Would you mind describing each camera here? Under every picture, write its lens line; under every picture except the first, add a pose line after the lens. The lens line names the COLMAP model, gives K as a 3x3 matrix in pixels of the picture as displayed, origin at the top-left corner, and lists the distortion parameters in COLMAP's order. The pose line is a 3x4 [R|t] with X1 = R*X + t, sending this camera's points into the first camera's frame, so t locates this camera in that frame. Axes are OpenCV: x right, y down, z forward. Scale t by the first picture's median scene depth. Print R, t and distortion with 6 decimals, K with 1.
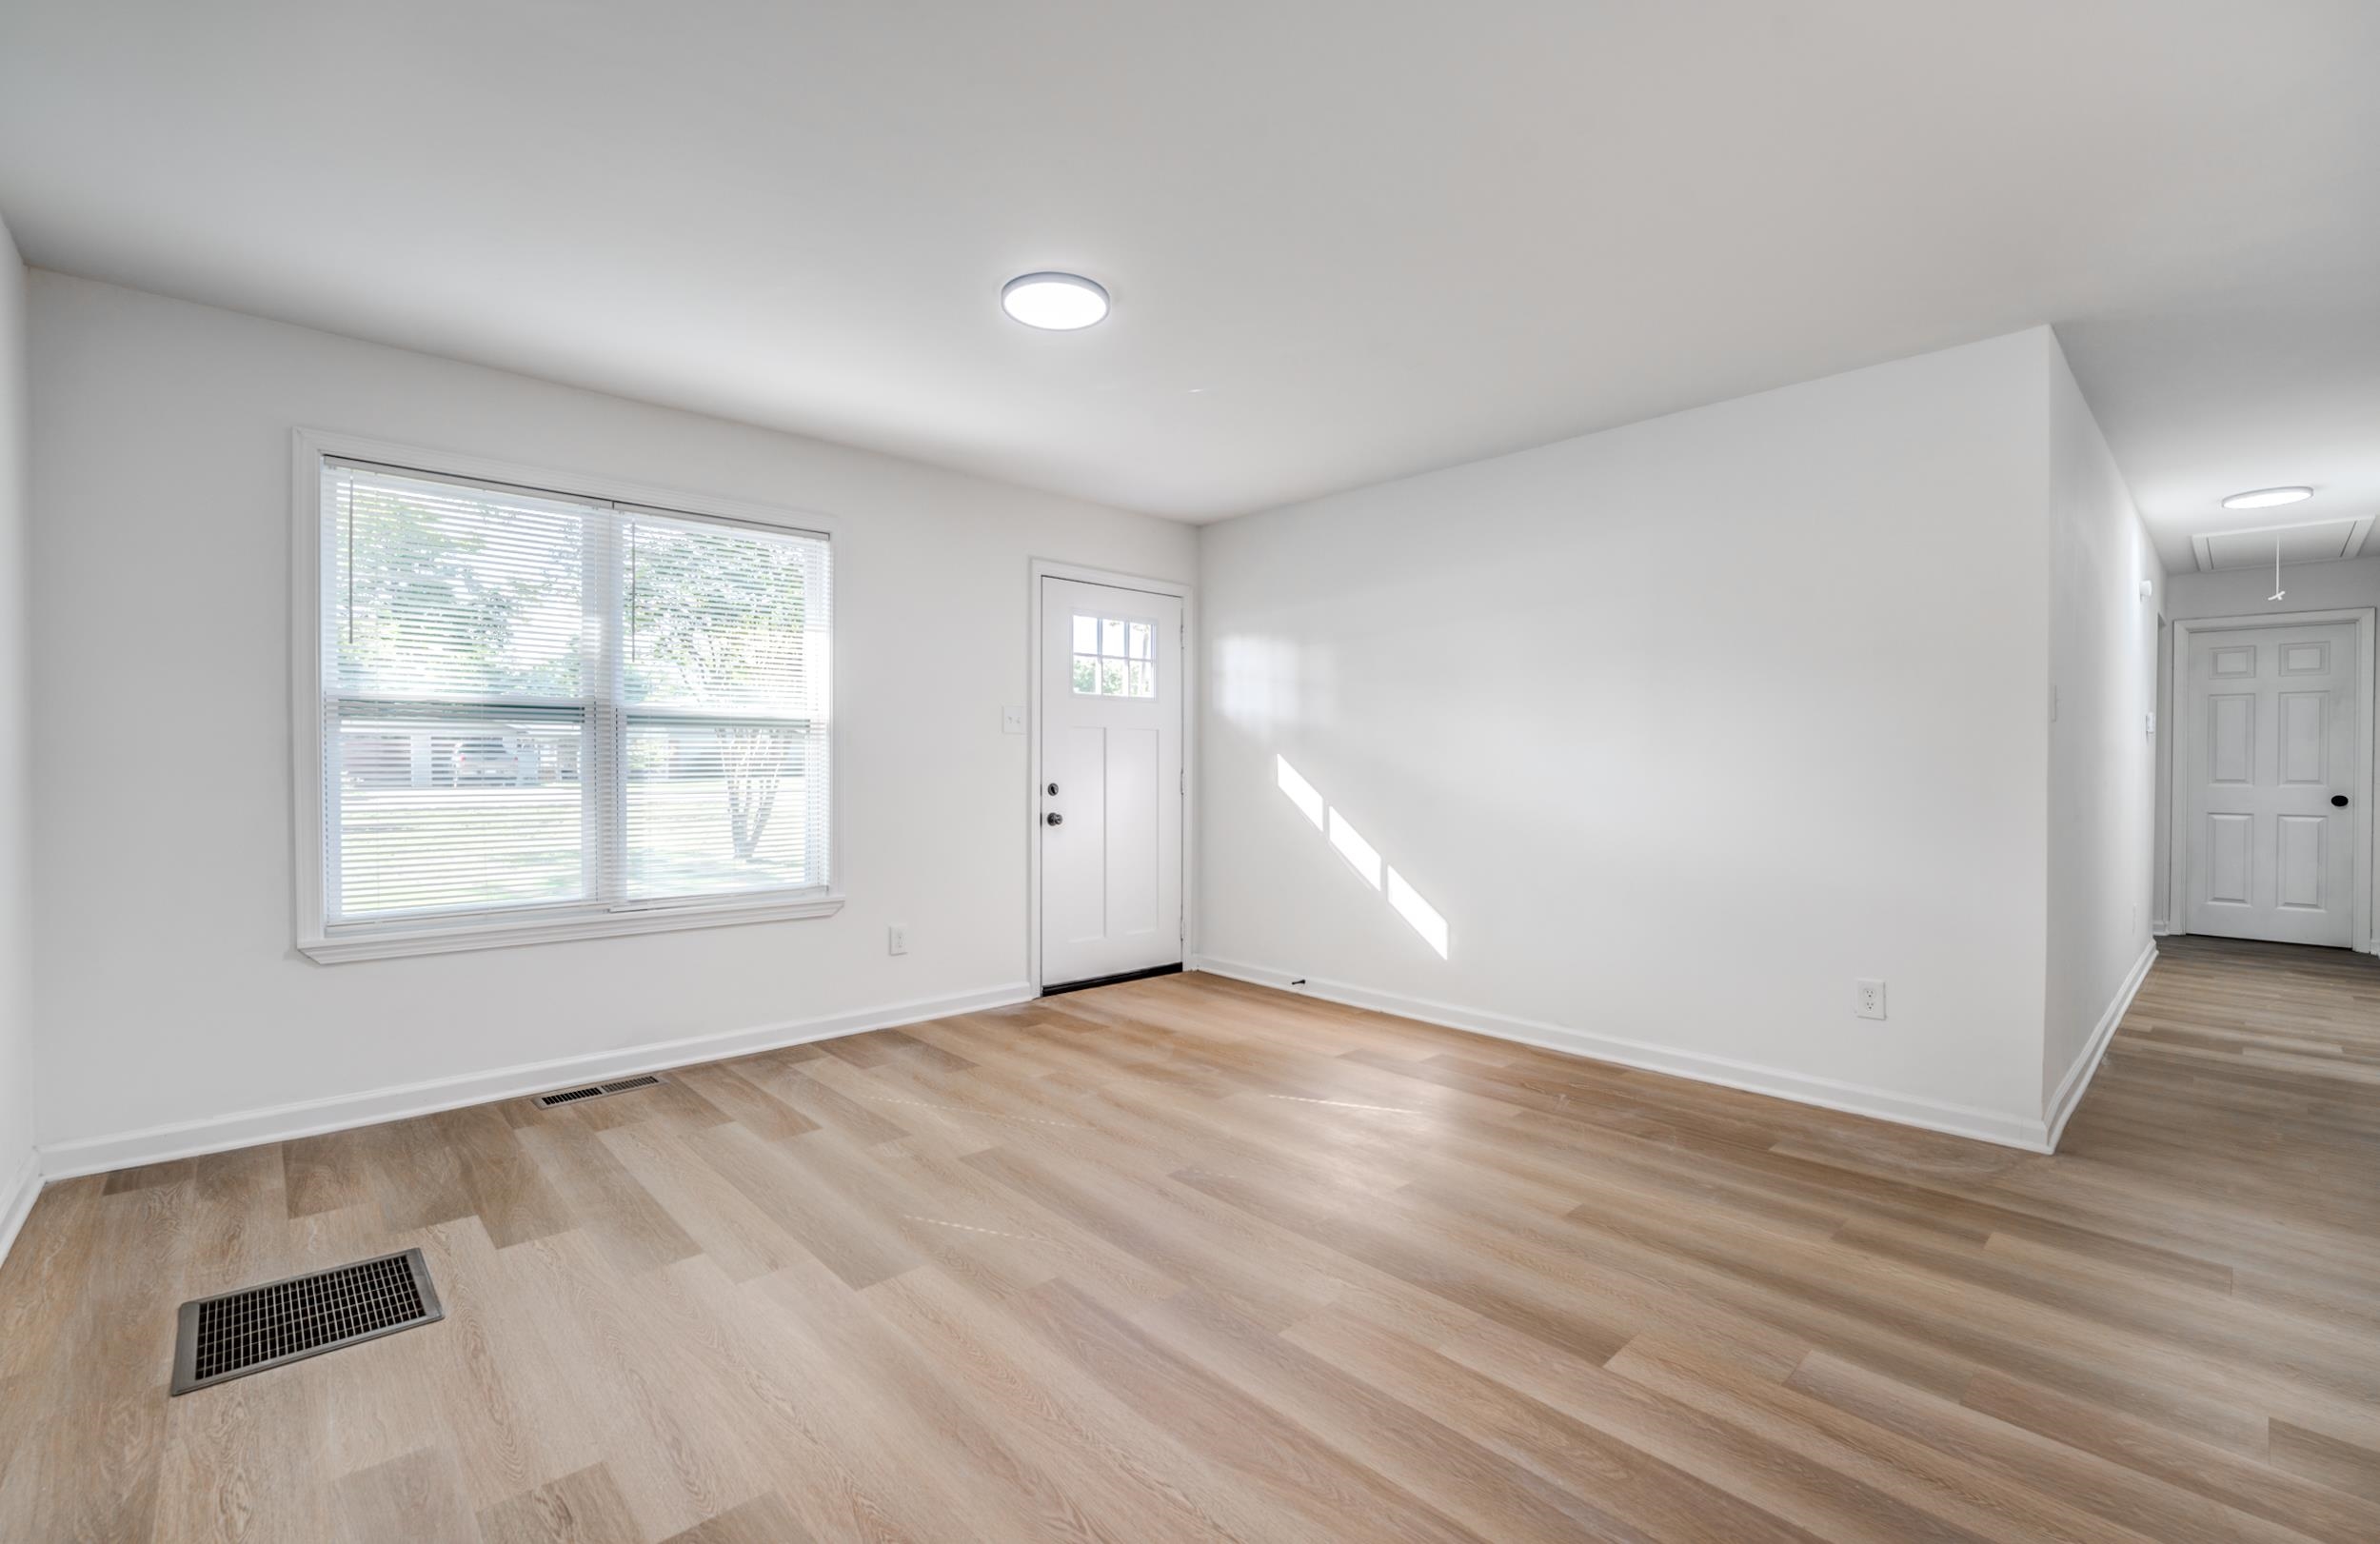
lens RADIAL K [[1013.7, 0, 1196.1], [0, 1013.7, 771.0], [0, 0, 1]] dist [-0.011610, 0.000654]
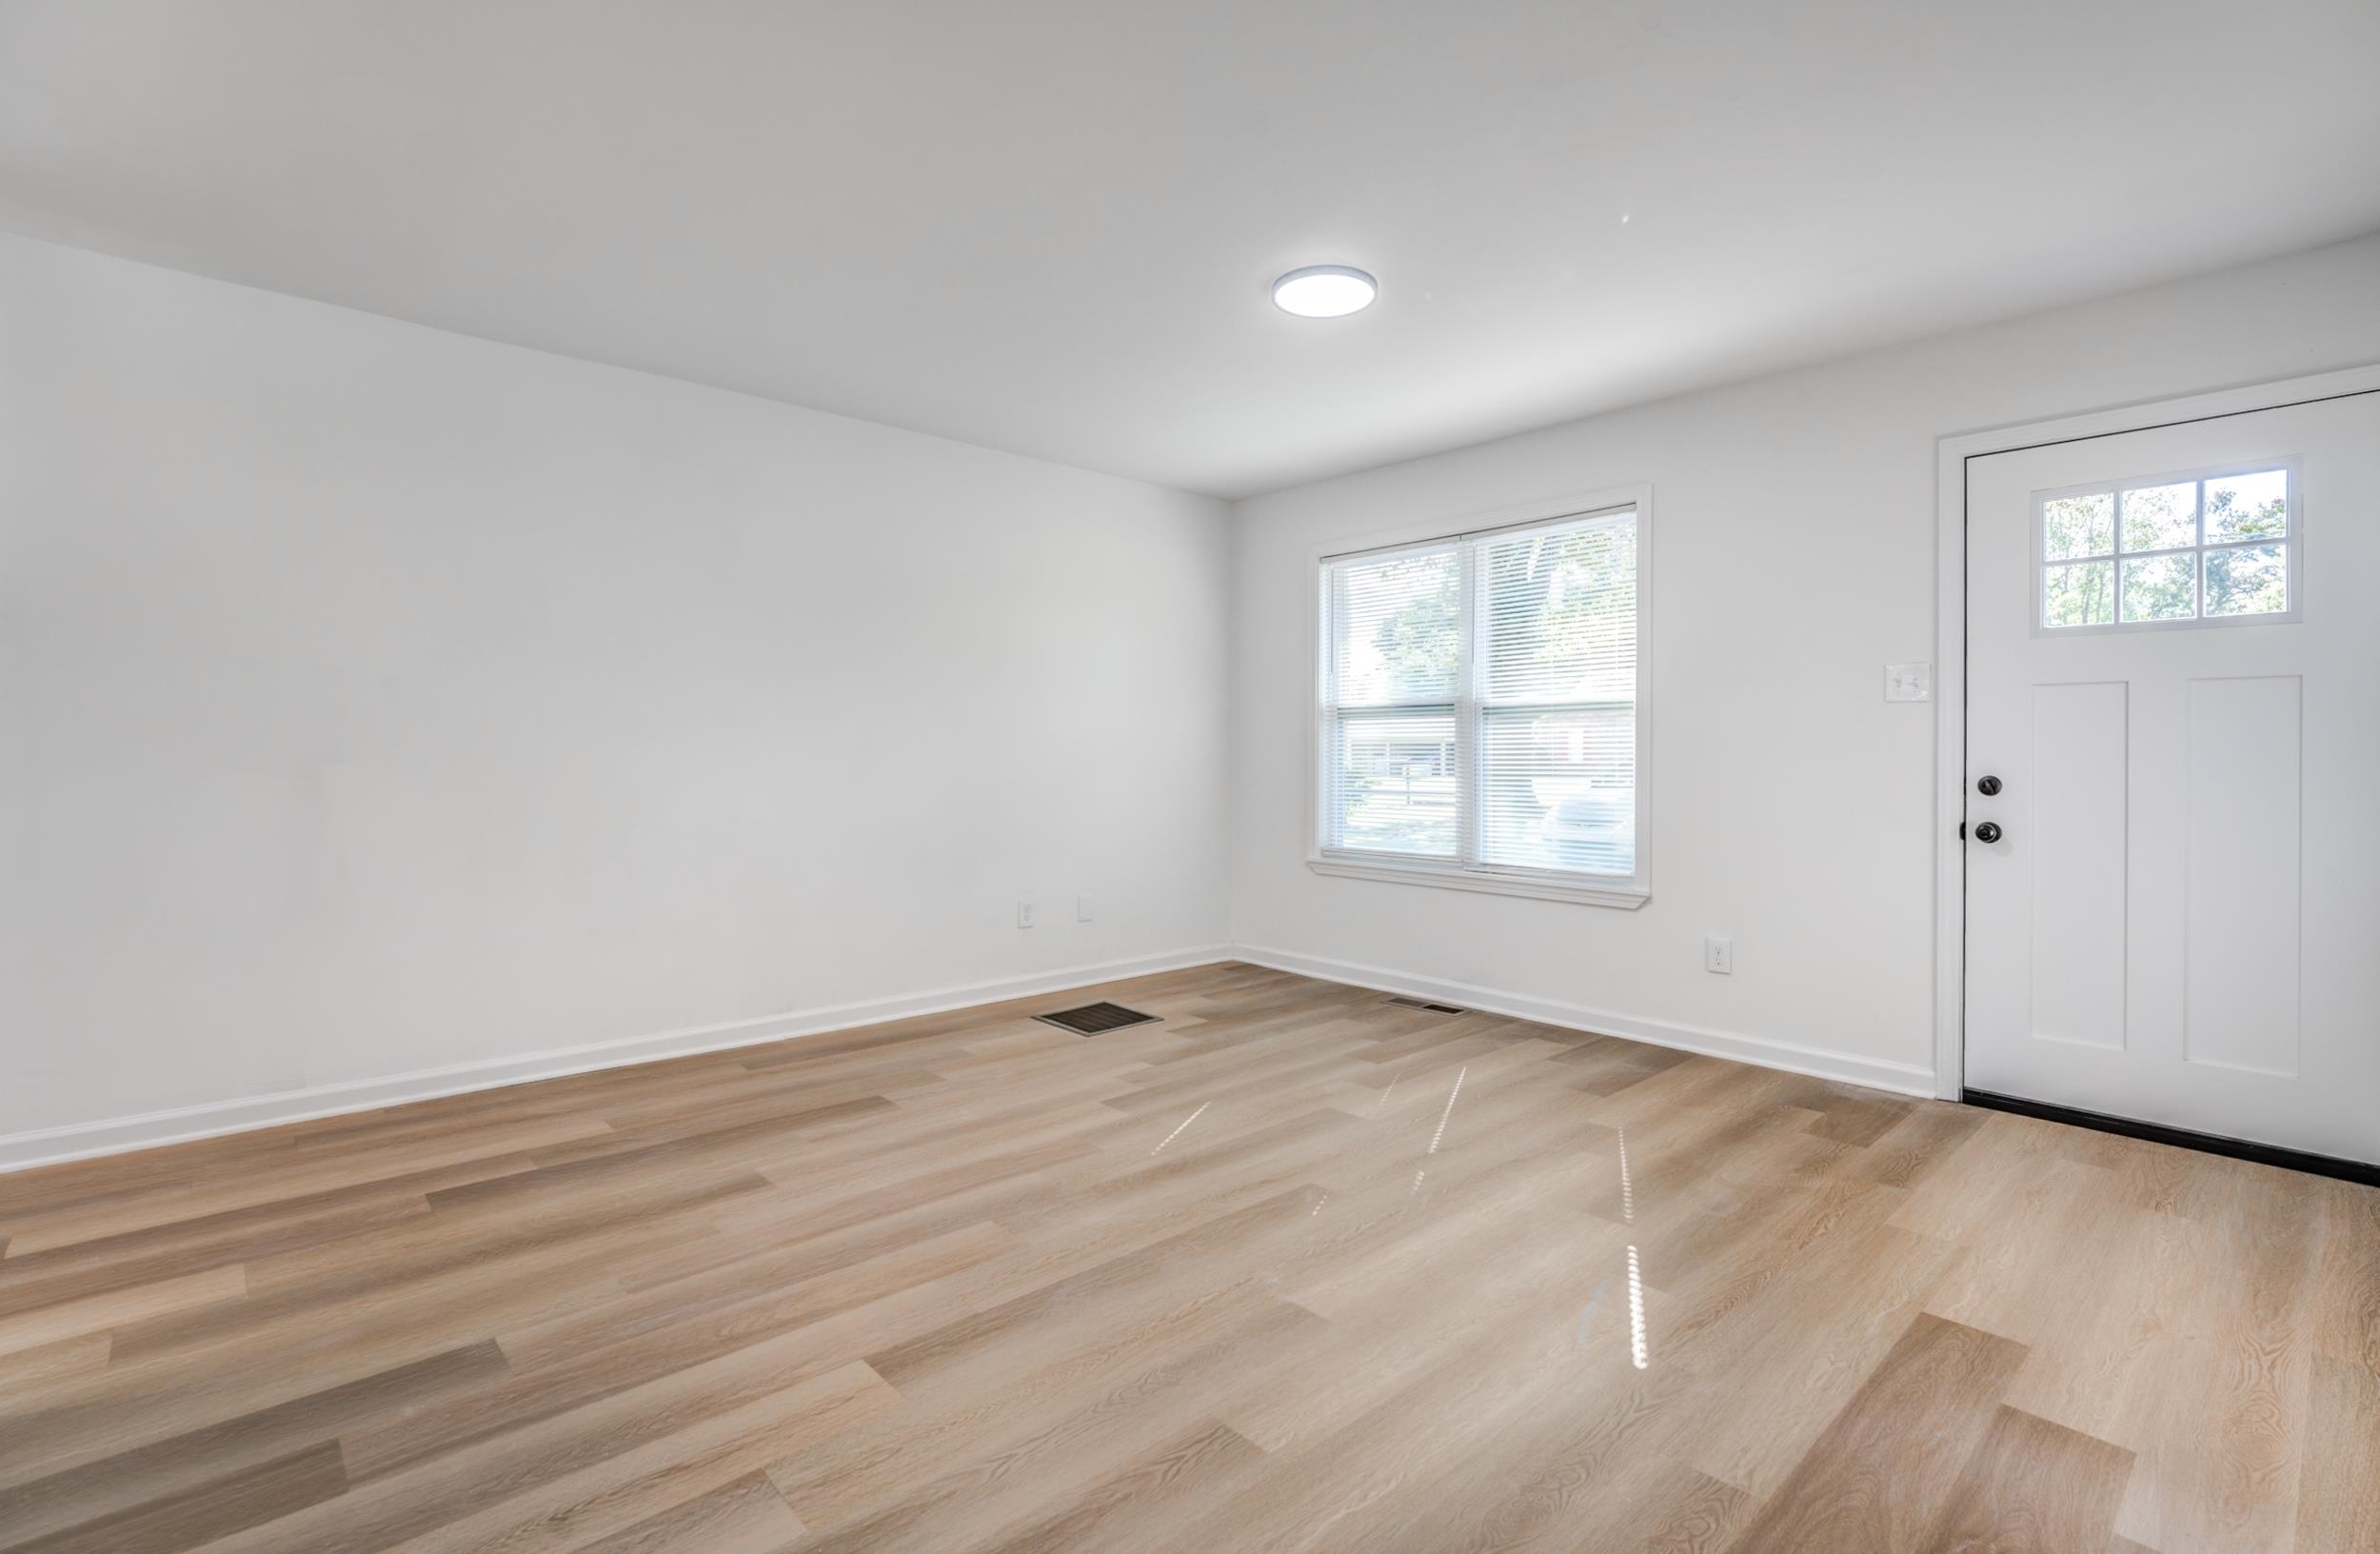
lens RADIAL K [[1097.5, 0, 1196.3], [0, 1097.5, 764.7], [0, 0, 1]] dist [-0.003950, -0.001058]
pose [[-0.017753, 0.008337, -0.999808, 0.788954], [-0.005747, 0.999948, 0.008440, 0.002797], [0.999826, 0.005896, -0.017705, 0.727703]]
